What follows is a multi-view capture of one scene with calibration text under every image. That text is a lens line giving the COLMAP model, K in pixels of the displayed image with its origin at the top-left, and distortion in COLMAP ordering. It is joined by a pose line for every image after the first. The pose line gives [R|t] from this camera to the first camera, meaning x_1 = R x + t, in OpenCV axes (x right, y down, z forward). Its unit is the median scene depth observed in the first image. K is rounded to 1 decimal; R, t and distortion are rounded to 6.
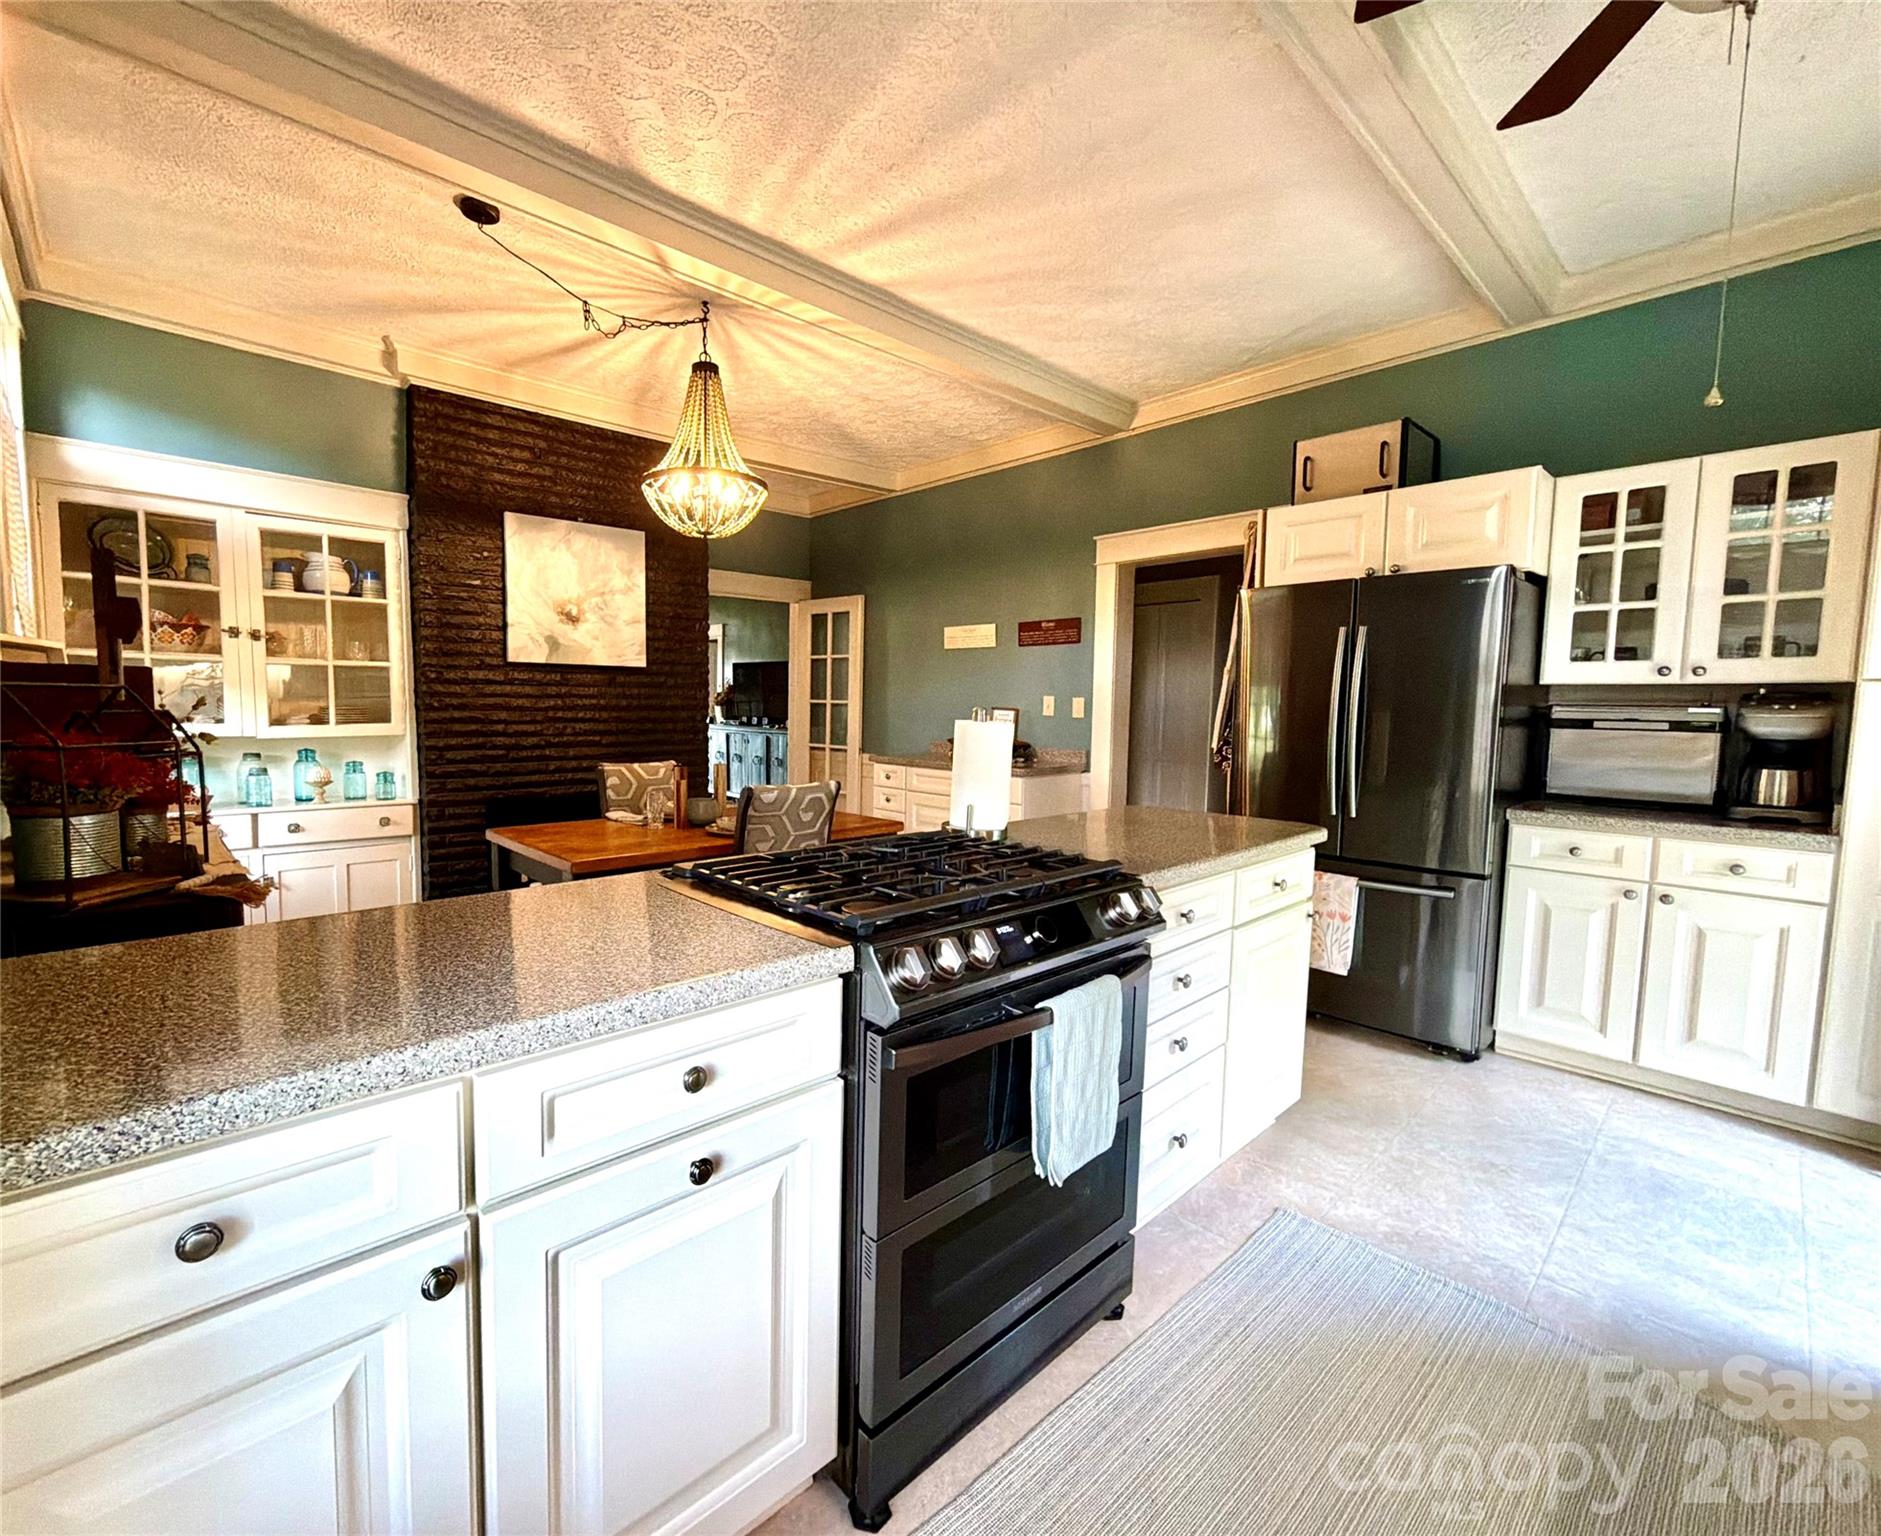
lens RADIAL K [[838.5, 0, 848.0], [0, 838.5, 775.2], [0, 0, 1]] dist [0.001457, 0.001531]
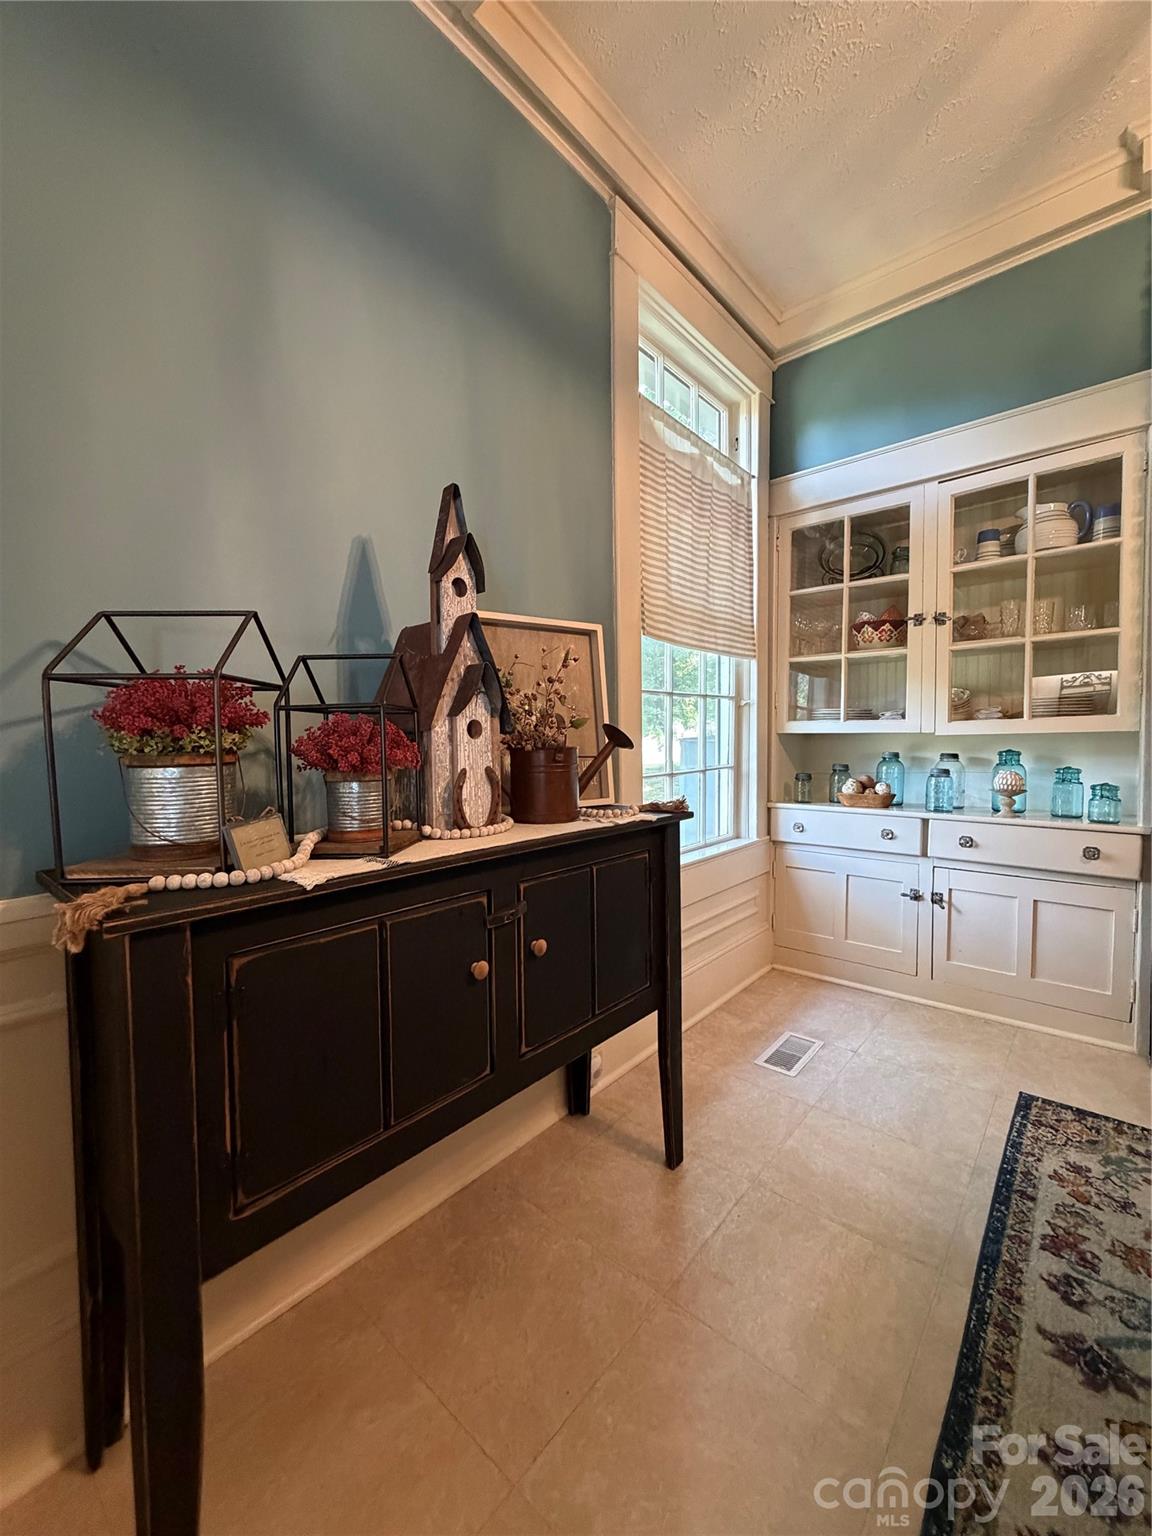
lens RADIAL K [[617.0, 0, 574.6], [0, 617.0, 764.9], [0, 0, 1]] dist [0.000781, -0.000363]
pose [[0.130542, 0.035620, -0.990803, -0.098923], [-0.072656, 0.997011, 0.026270, -0.001611], [0.988777, 0.068558, 0.132740, 0.521236]]
